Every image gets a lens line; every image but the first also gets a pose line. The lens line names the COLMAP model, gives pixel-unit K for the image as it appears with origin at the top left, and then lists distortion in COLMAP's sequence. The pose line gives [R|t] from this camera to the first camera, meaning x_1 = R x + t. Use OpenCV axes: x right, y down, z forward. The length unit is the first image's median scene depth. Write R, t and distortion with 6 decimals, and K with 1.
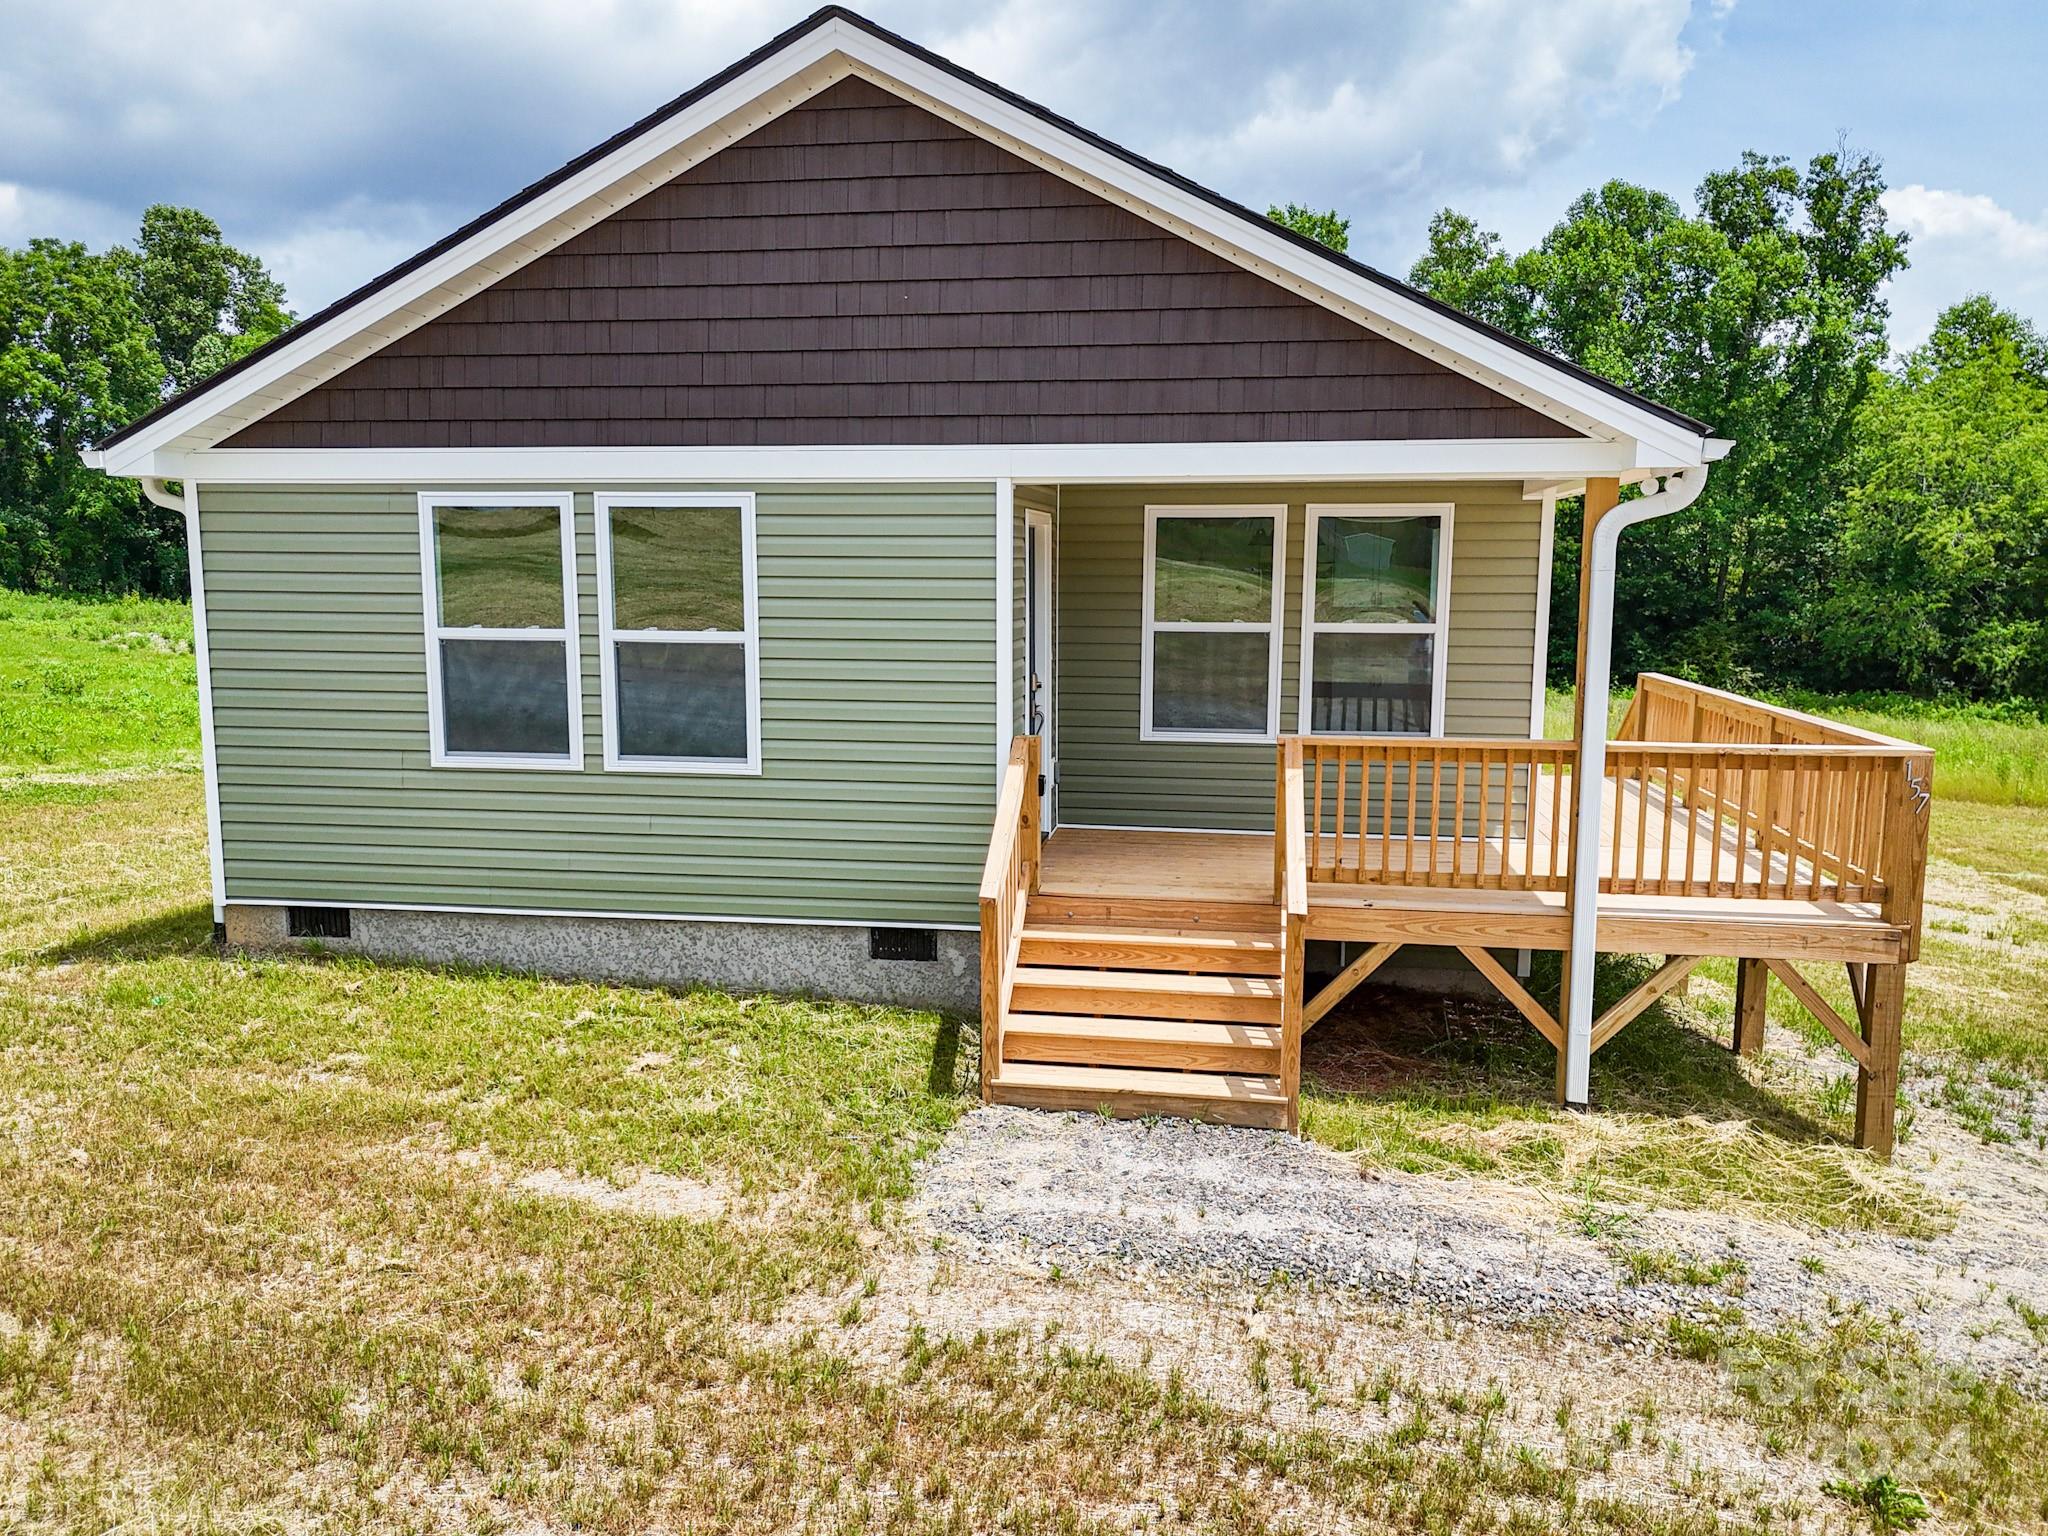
lens RADIAL K [[1517.0, 0, 1023.3], [0, 1517.0, 766.9], [0, 0, 1]] dist [0.073963, -0.067883]
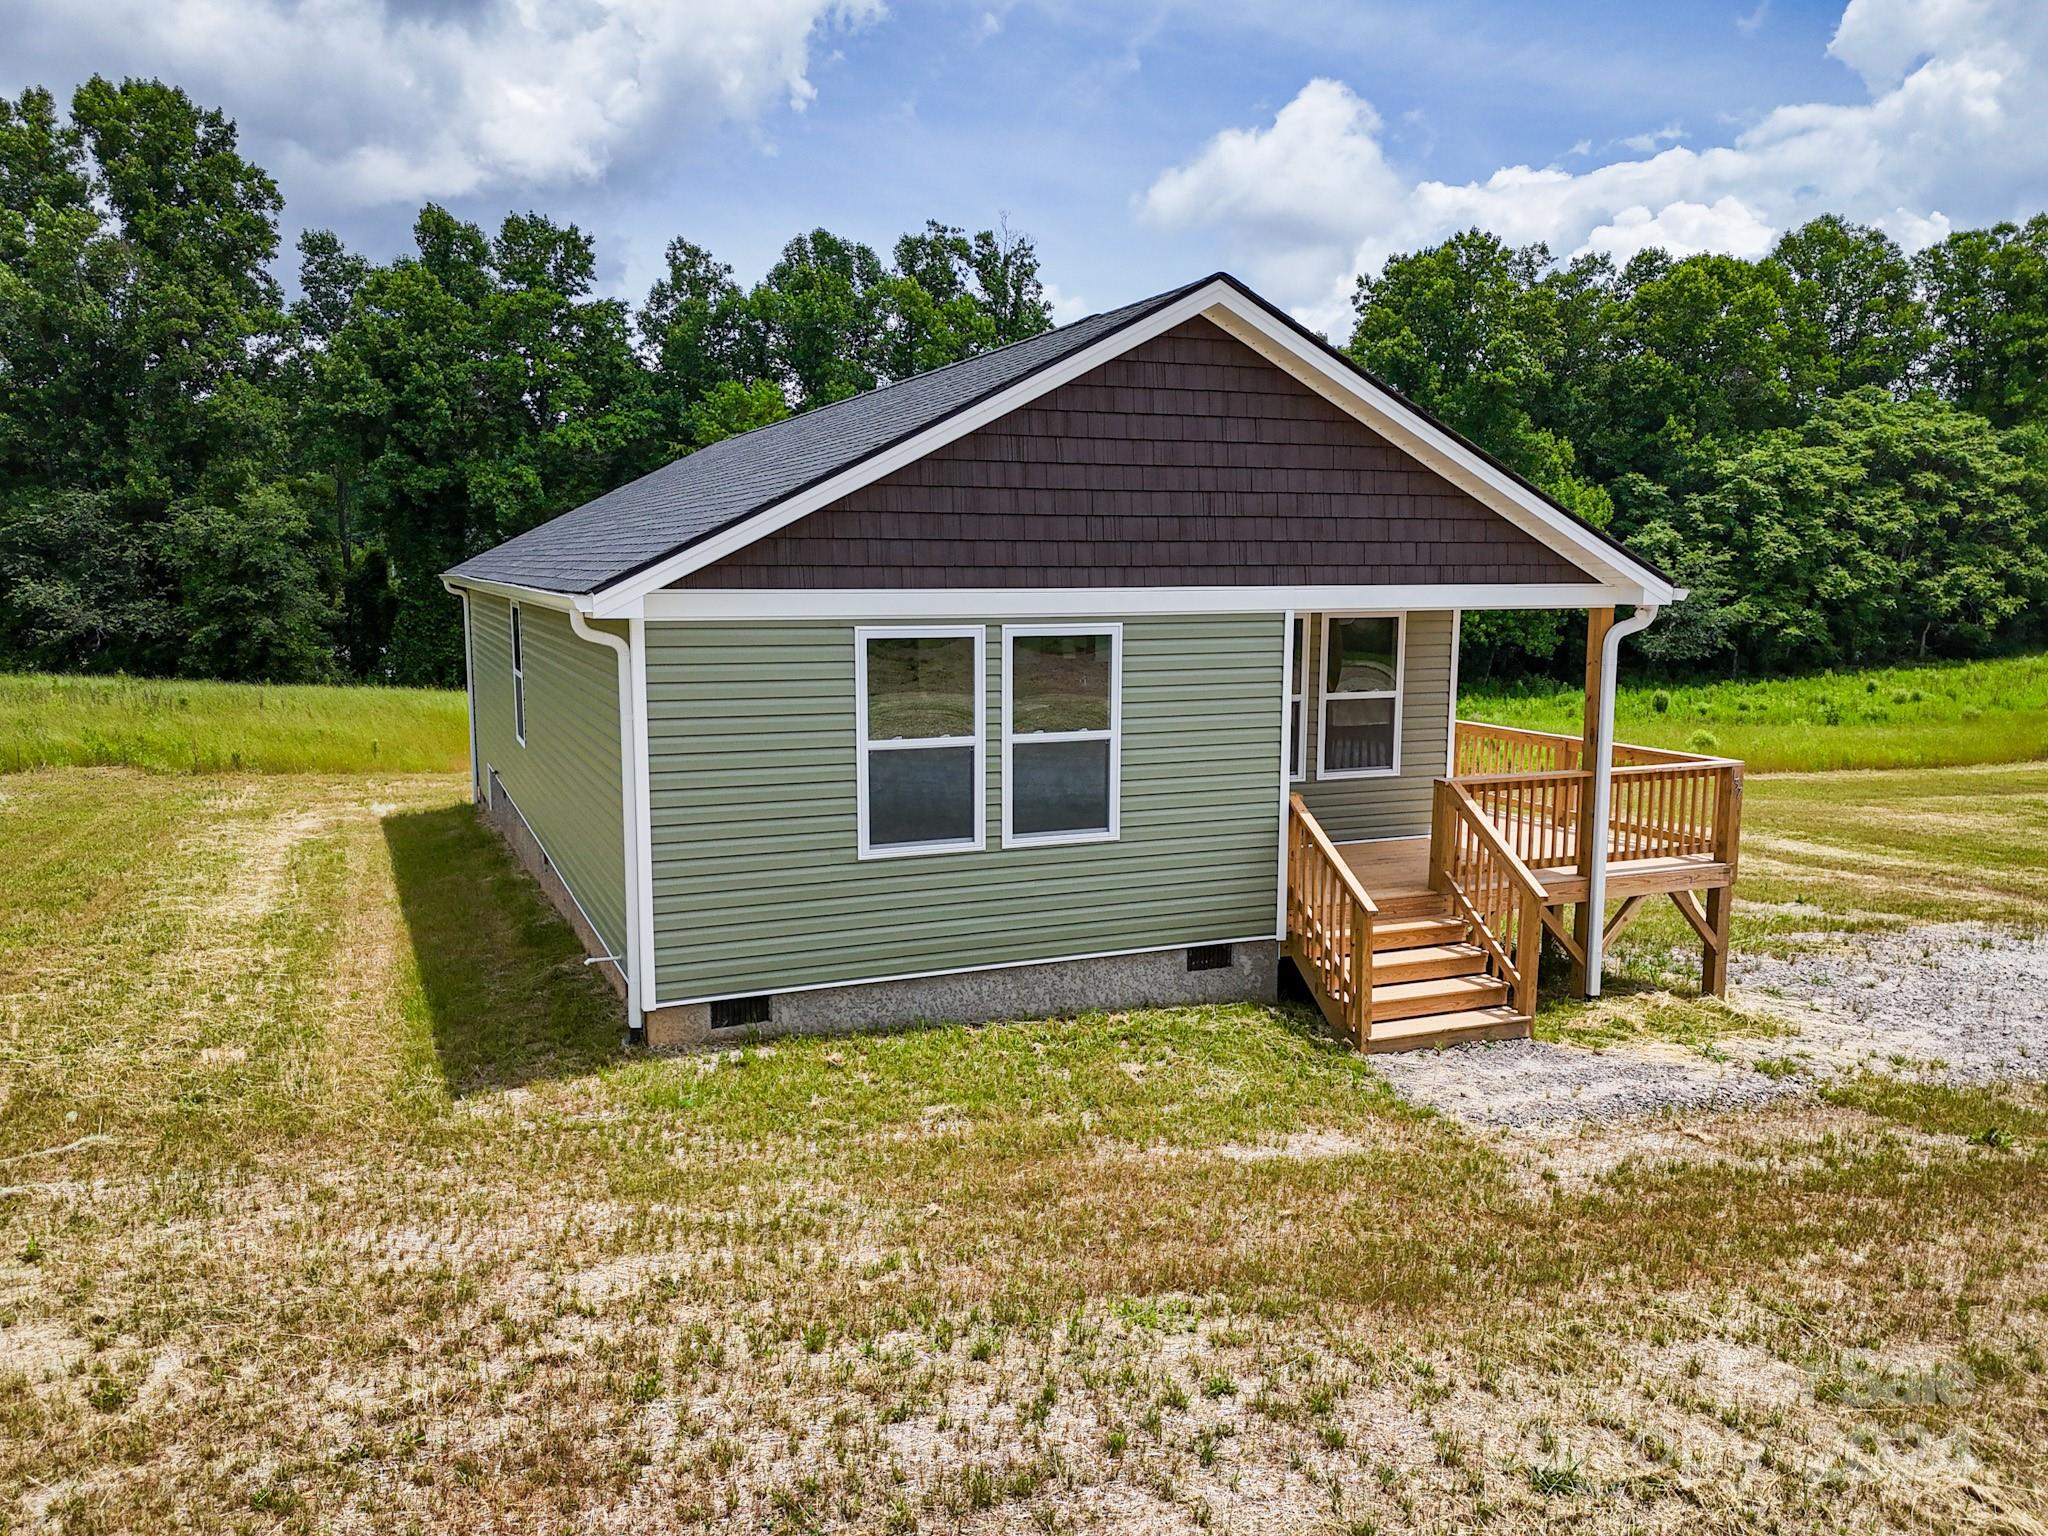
lens RADIAL K [[1517.0, 0, 1029.0], [0, 1517.0, 769.3], [0, 0, 1]] dist [0.073963, -0.067883]
pose [[0.847895, -0.071785, 0.525281, -0.893046], [0.069875, 0.997279, 0.023497, -0.088269], [-0.525539, 0.016781, 0.850604, -0.048468]]
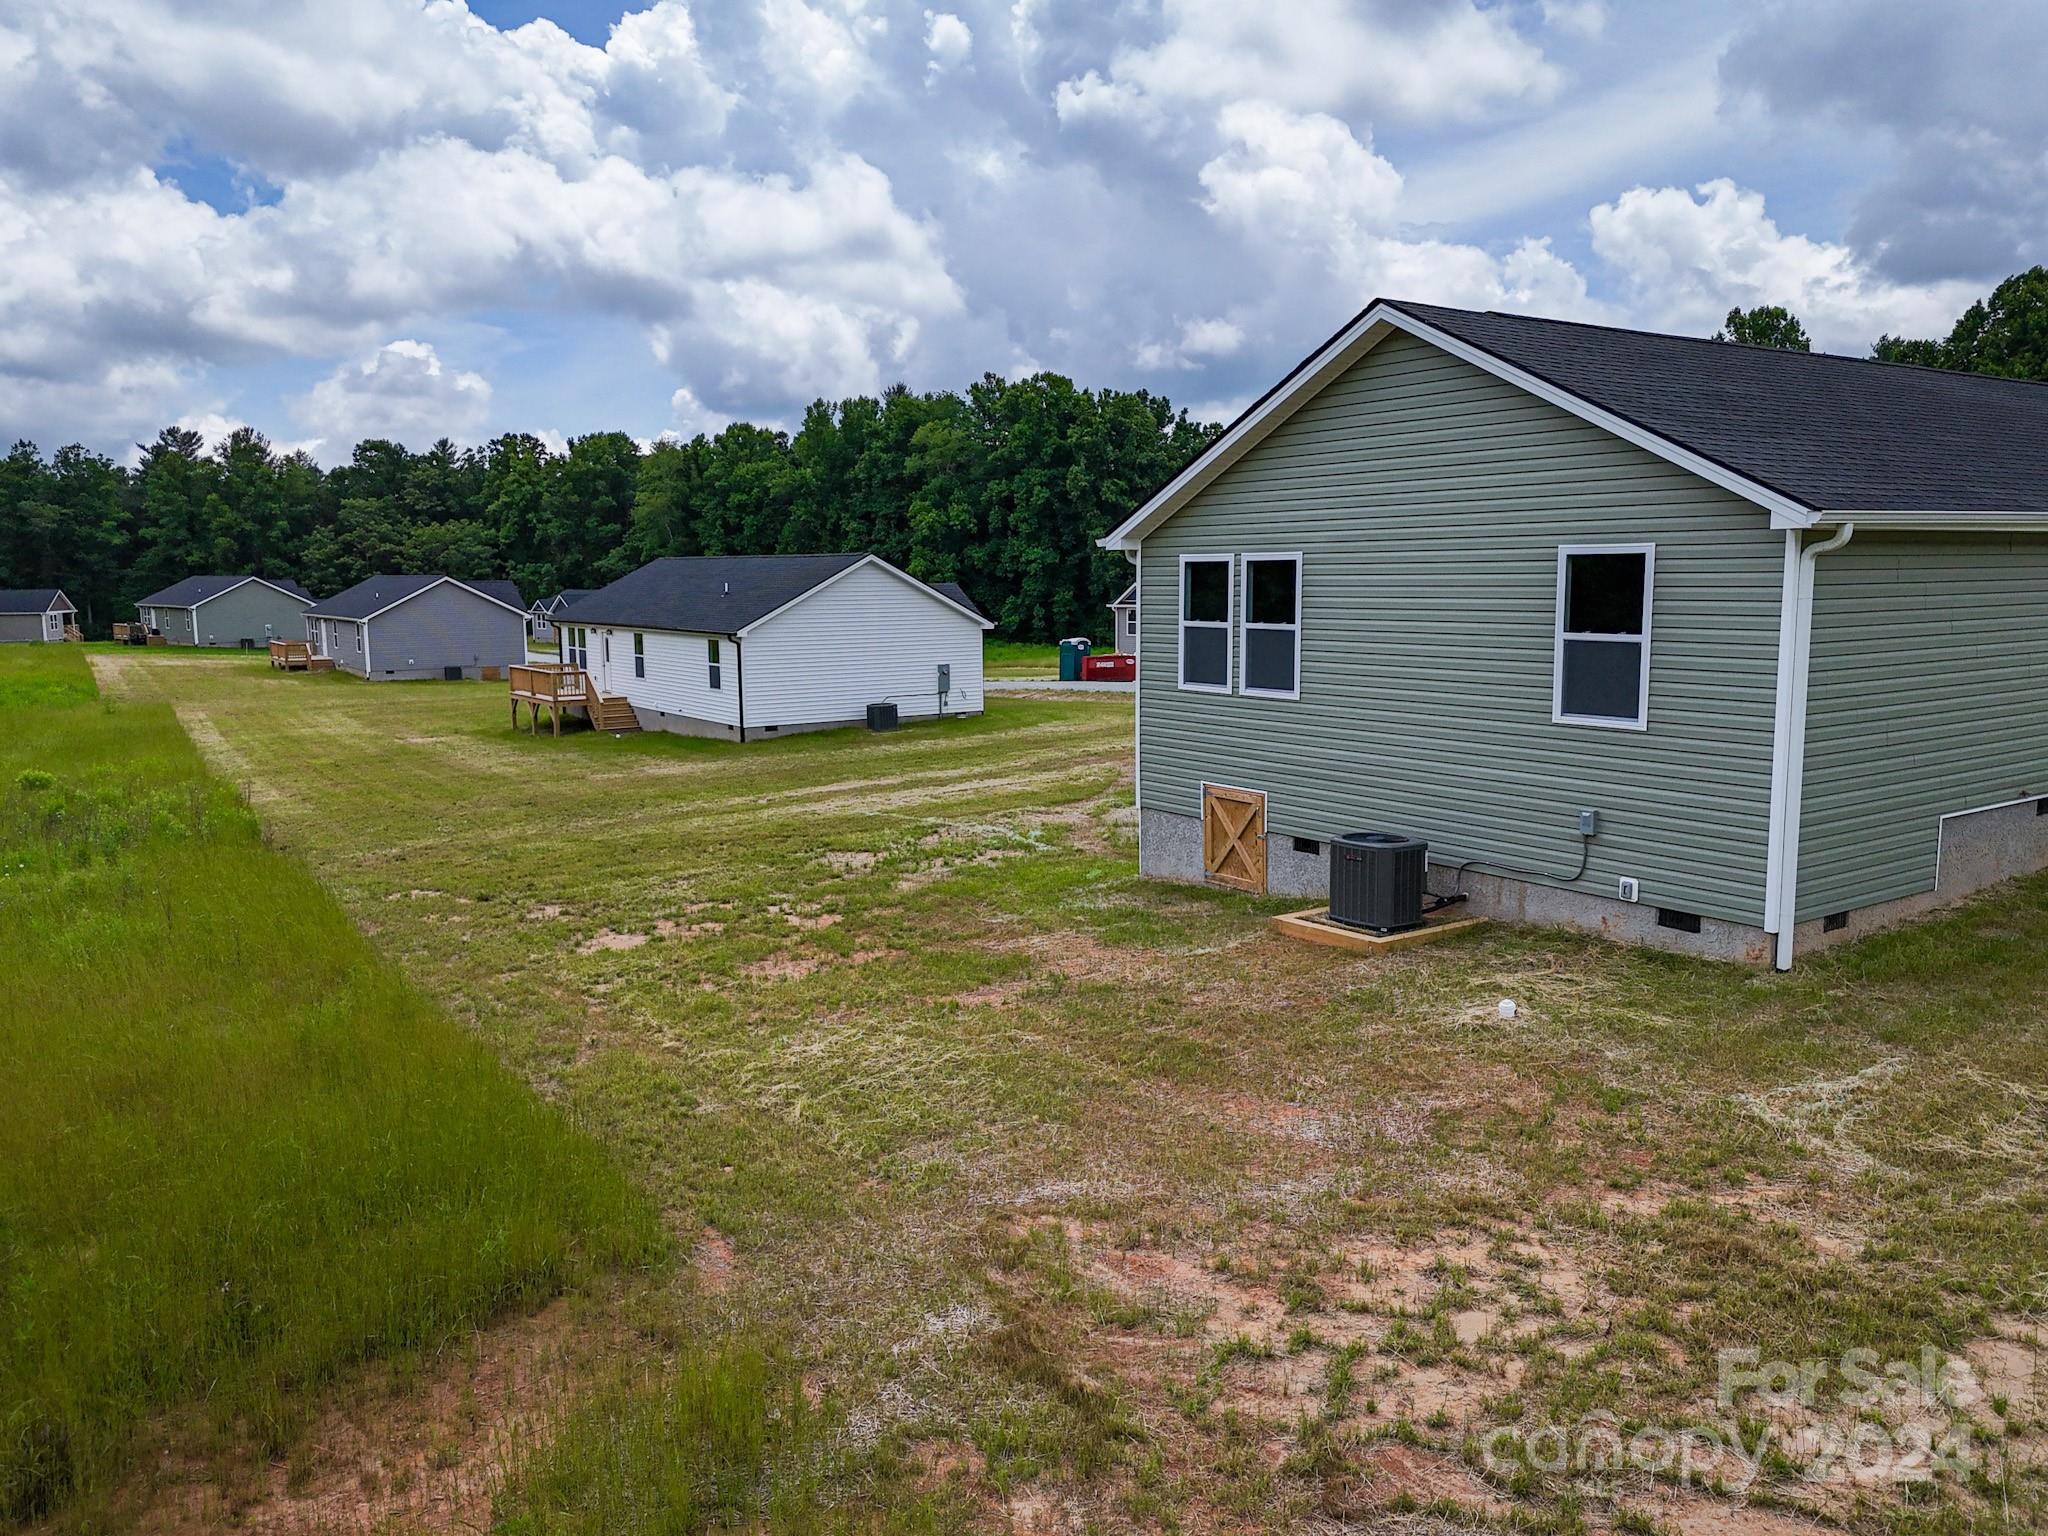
lens RADIAL K [[1517.0, 0, 1016.1], [0, 1517.0, 761.8], [0, 0, 1]] dist [0.073963, -0.067883]
pose [[0.685455, 0.082832, -0.723389, 0.948206], [-0.092408, 0.995371, 0.026413, 0.063071], [0.722228, 0.048742, 0.689936, -0.548661]]
